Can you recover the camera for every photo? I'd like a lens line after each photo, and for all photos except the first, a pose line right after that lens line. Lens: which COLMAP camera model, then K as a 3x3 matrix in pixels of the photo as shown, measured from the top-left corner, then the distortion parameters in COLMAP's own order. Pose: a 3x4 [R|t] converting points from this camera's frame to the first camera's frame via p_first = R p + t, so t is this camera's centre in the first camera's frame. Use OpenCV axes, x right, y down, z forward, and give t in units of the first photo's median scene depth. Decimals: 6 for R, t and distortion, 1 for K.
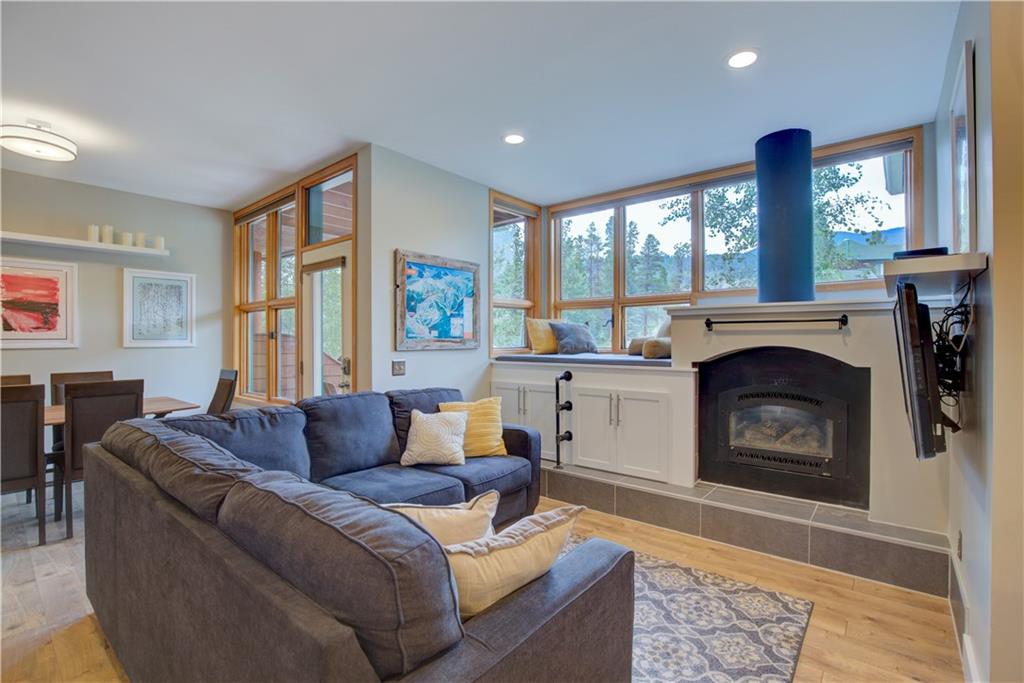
lens RADIAL K [[468.8, 0, 518.3], [0, 468.8, 341.2], [0, 0, 1]] dist [-0.032483, 0.004912]
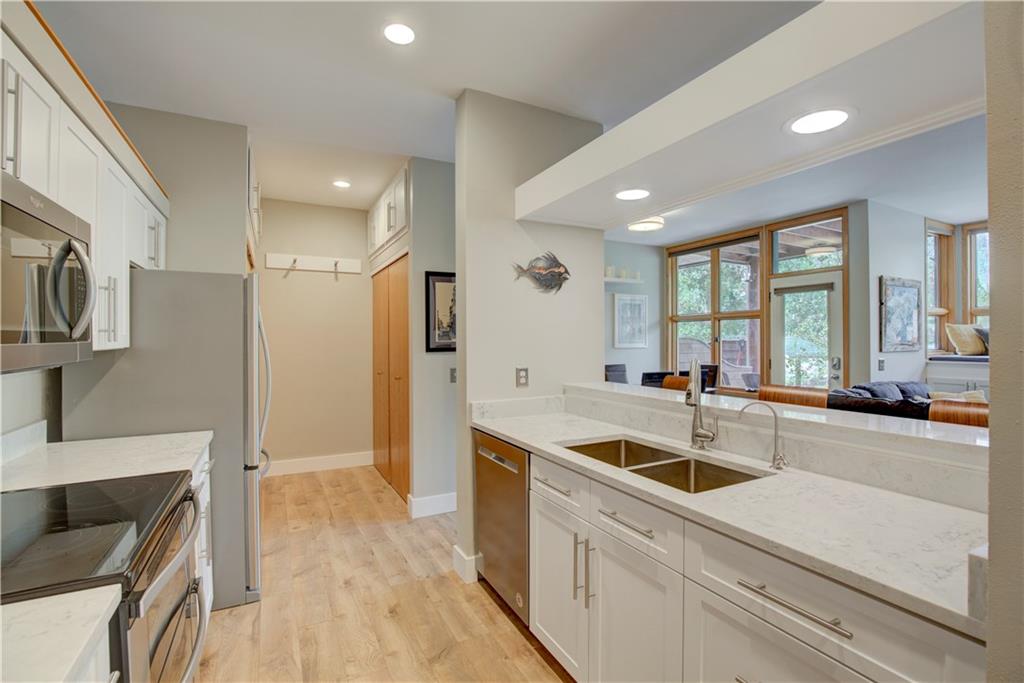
lens RADIAL K [[468.8, 0, 517.2], [0, 468.8, 339.0], [0, 0, 1]] dist [-0.032483, 0.004912]
pose [[0.920205, -0.002098, -0.391430, -0.636853], [0.001301, 0.999997, -0.002301, -0.013759], [0.391434, 0.001608, 0.920205, -0.555921]]
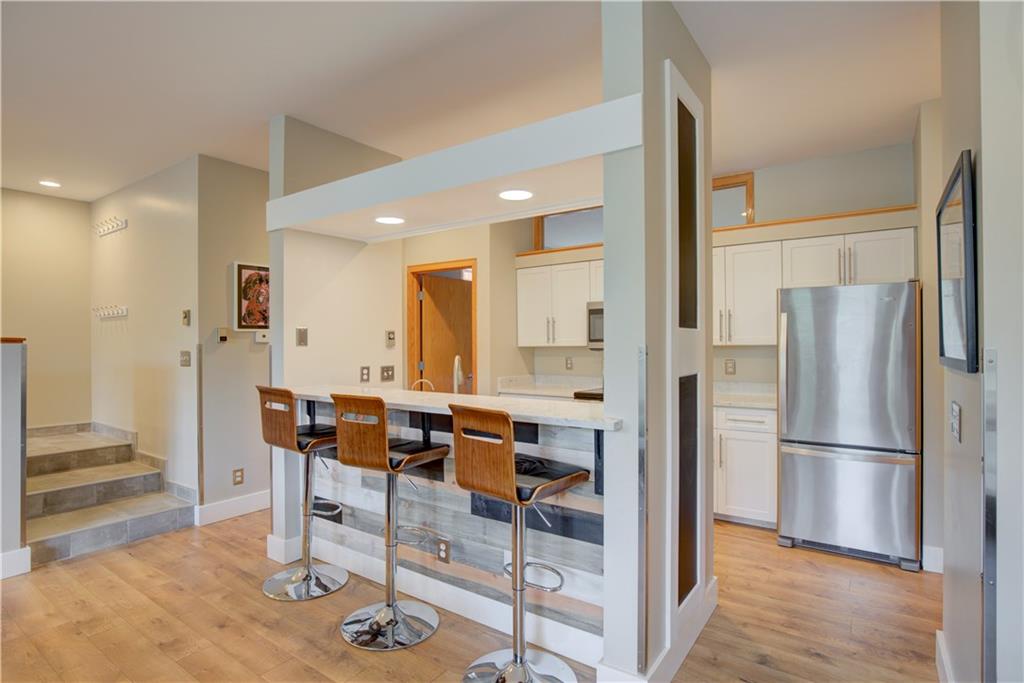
lens RADIAL K [[525.4, 0, 508.8], [0, 525.4, 341.0], [0, 0, 1]] dist [-0.024781, 0.000231]
pose [[-0.998609, 0.005108, -0.052477, -0.688367], [0.004985, 0.999985, 0.002470, -0.018584], [0.052489, 0.002205, -0.998619, 0.669624]]
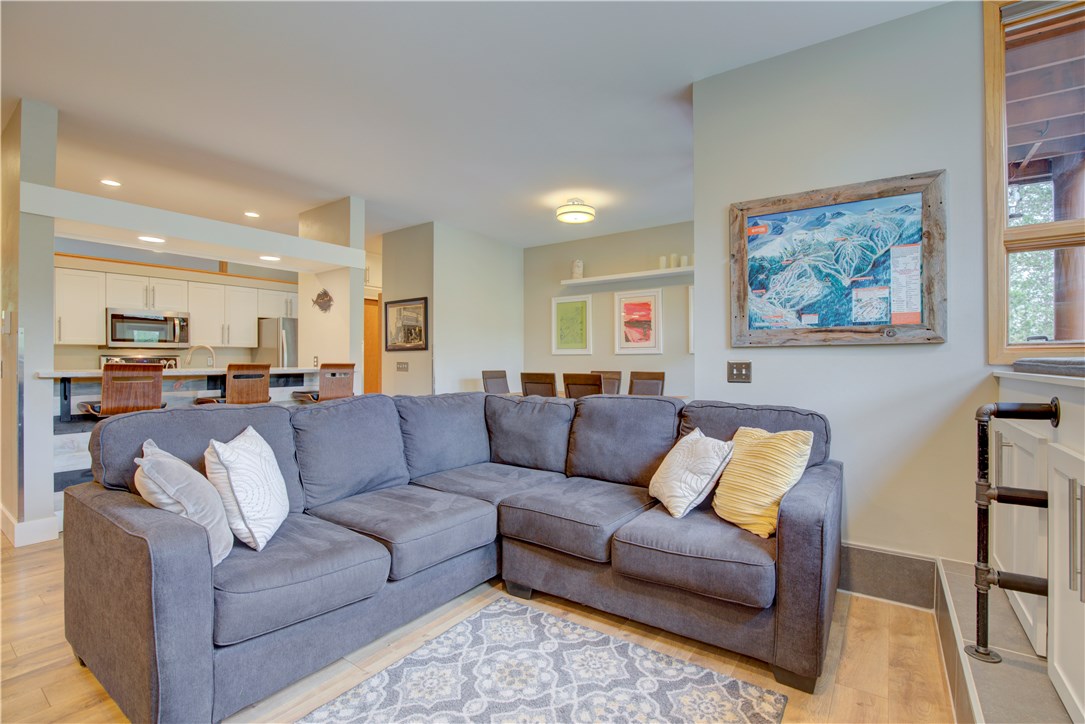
lens RADIAL K [[496.7, 0, 544.0], [0, 496.7, 362.4], [0, 0, 1]] dist [-0.032483, 0.004912]
pose [[0.054547, 0.002686, -0.998508, 0.452252], [-0.002501, 0.999994, 0.002553, 0.039961], [0.998508, 0.002358, 0.054553, 0.639778]]
